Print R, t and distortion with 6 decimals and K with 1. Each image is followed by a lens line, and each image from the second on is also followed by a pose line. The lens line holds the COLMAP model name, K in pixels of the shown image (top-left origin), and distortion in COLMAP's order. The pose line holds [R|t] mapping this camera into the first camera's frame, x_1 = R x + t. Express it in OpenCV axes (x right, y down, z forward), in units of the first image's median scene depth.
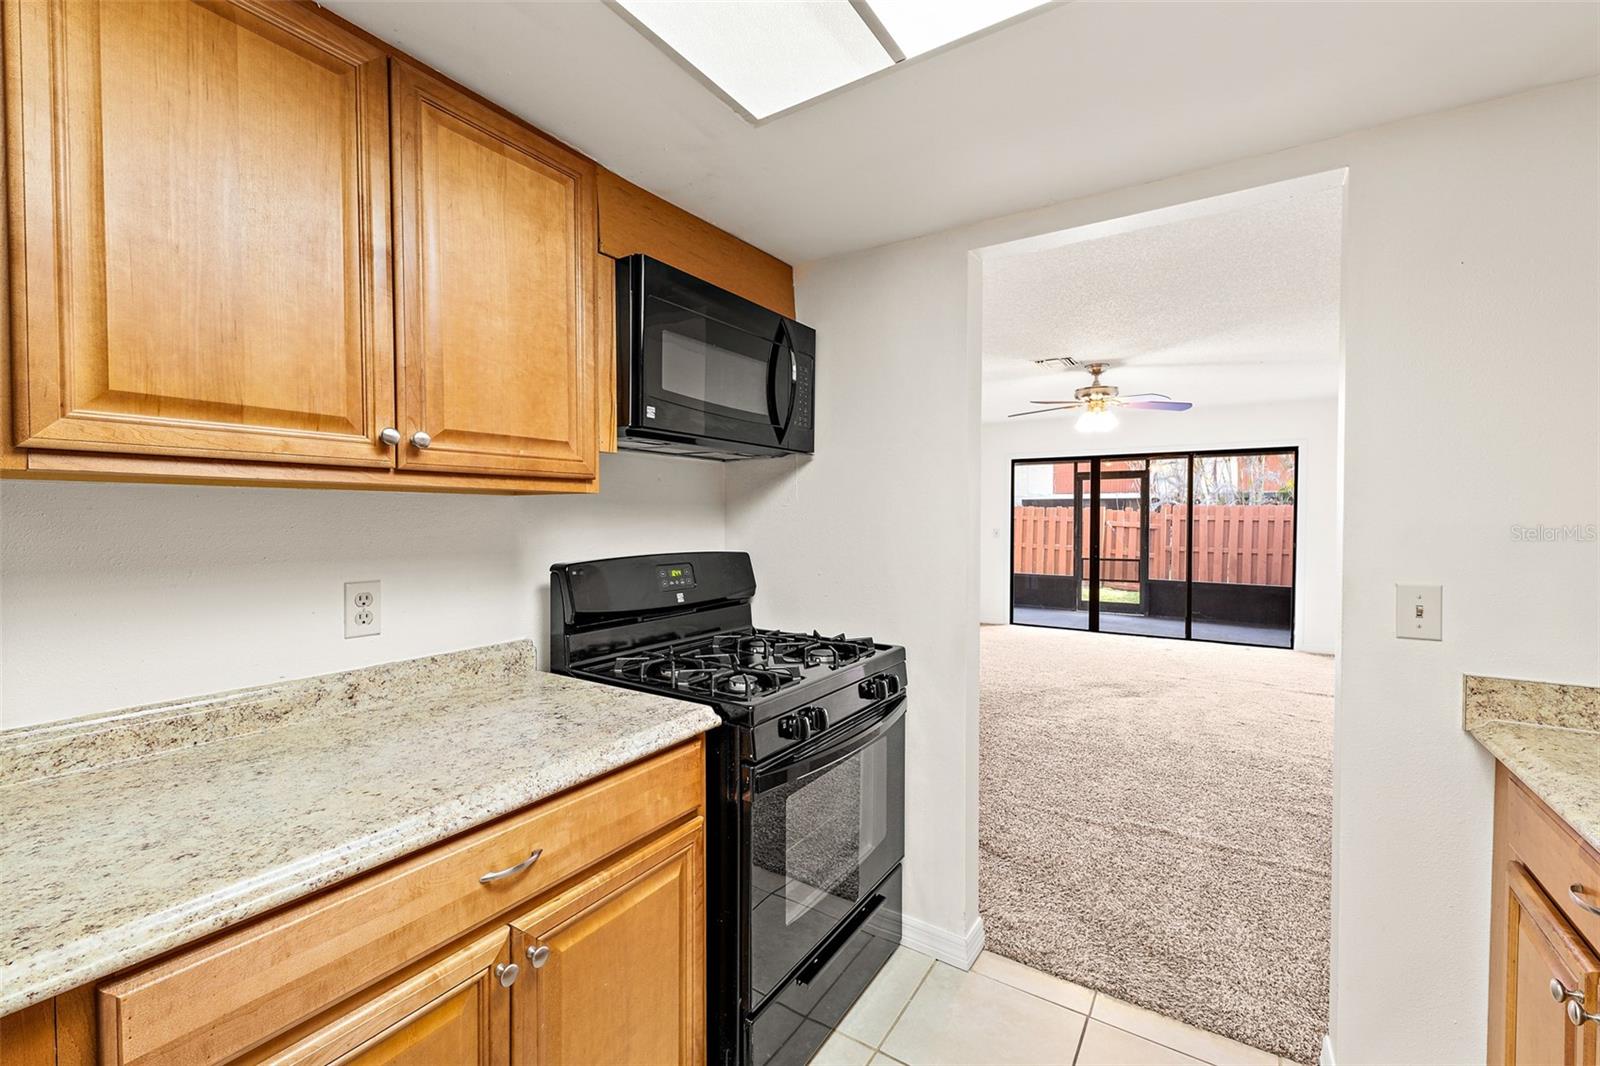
lens RADIAL K [[662.0, 0, 795.5], [0, 662.0, 529.2], [0, 0, 1]] dist [0.000457, 0.000601]
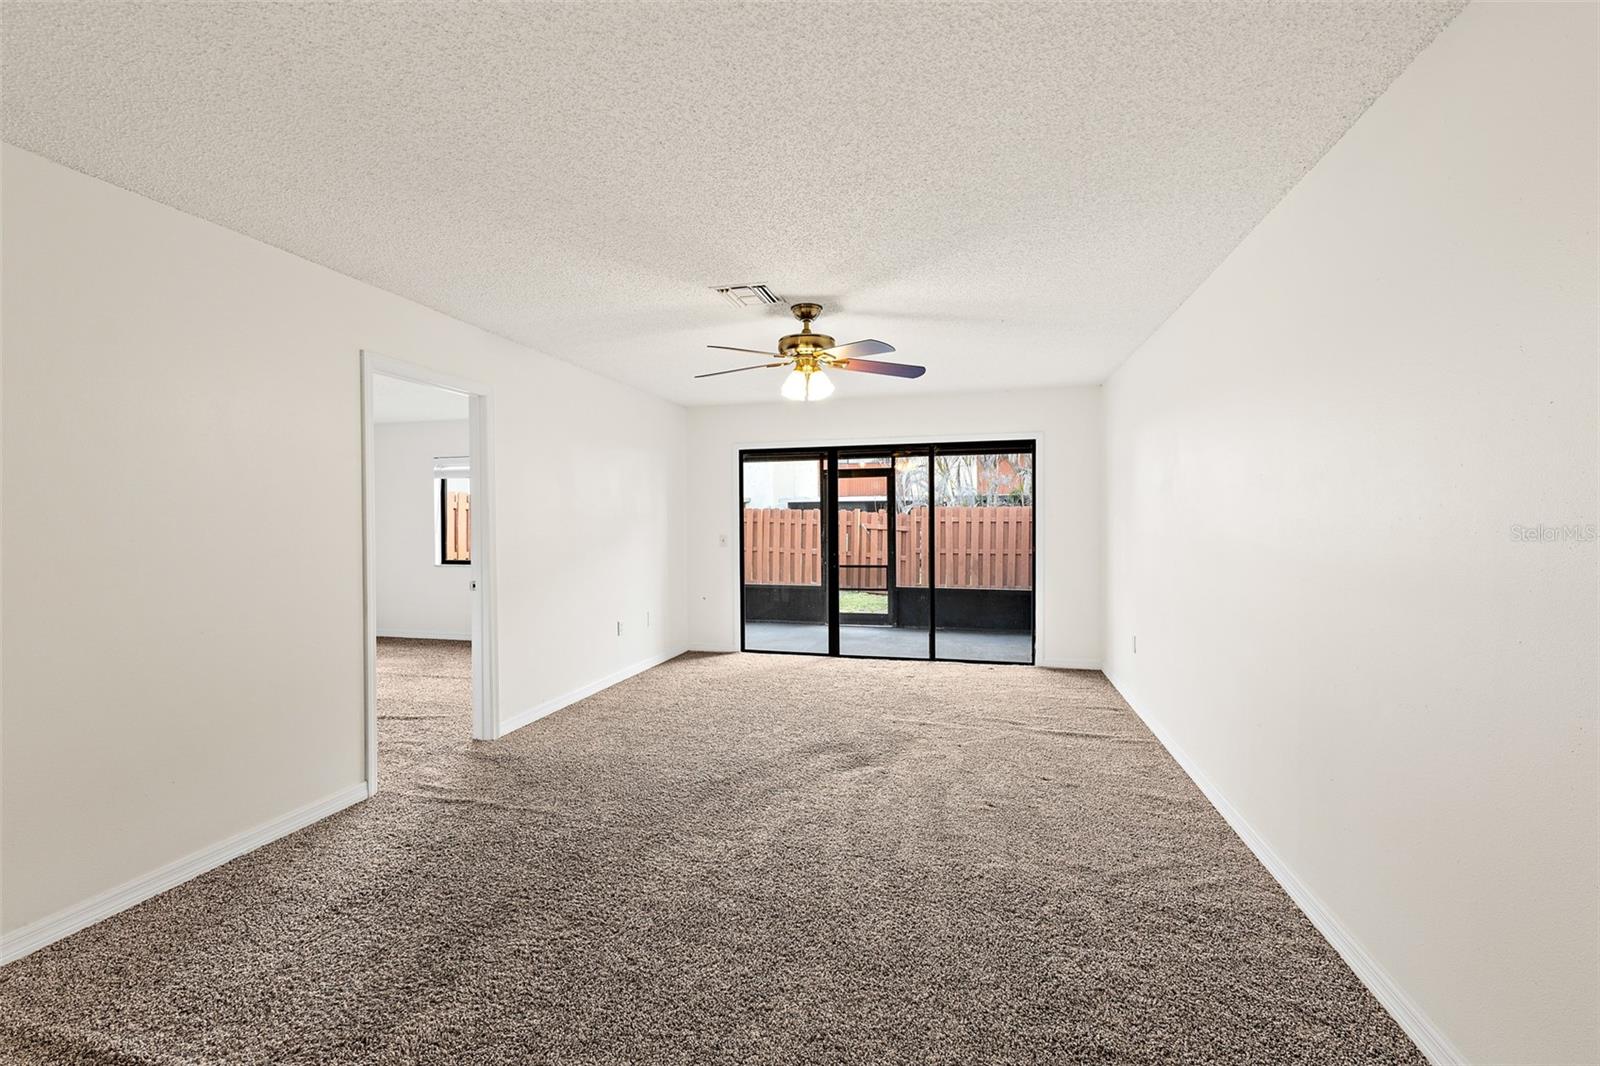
lens RADIAL K [[662.0, 0, 793.0], [0, 662.0, 536.0], [0, 0, 1]] dist [0.000457, 0.000601]
pose [[0.949987, -0.016028, 0.311879, 0.125291], [0.014863, 0.999871, 0.006113, -0.003289], [-0.311937, -0.001172, 0.950102, 0.191436]]
